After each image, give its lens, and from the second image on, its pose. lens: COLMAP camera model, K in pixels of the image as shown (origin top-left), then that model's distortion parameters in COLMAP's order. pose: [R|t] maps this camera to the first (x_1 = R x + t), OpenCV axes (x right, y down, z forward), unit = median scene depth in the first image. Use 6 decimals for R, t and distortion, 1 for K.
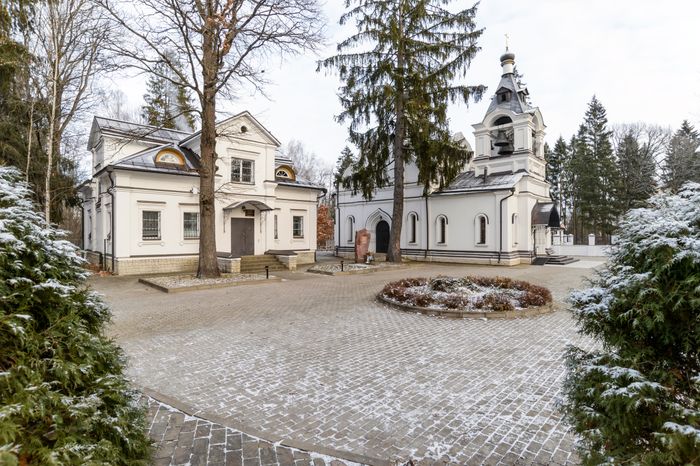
lens RADIAL K [[358.3, 0, 350.0], [0, 358.3, 233.0], [0, 0, 1]] dist [-0.101084, 0.044781]
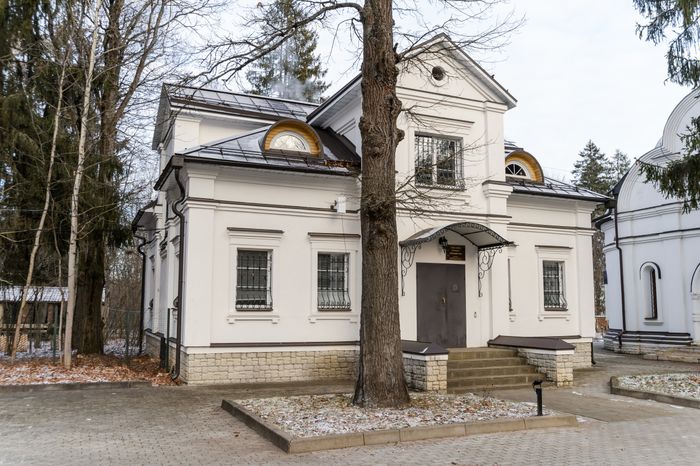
lens RADIAL K [[612.9, 0, 350.0], [0, 612.9, 233.0], [0, 0, 1]] dist [-0.094375, -0.001116]
pose [[0.932726, -0.039248, -0.358444, -0.111839], [-0.004353, 0.992761, -0.120031, 0.010660], [0.360560, 0.113516, 0.925803, 0.203977]]
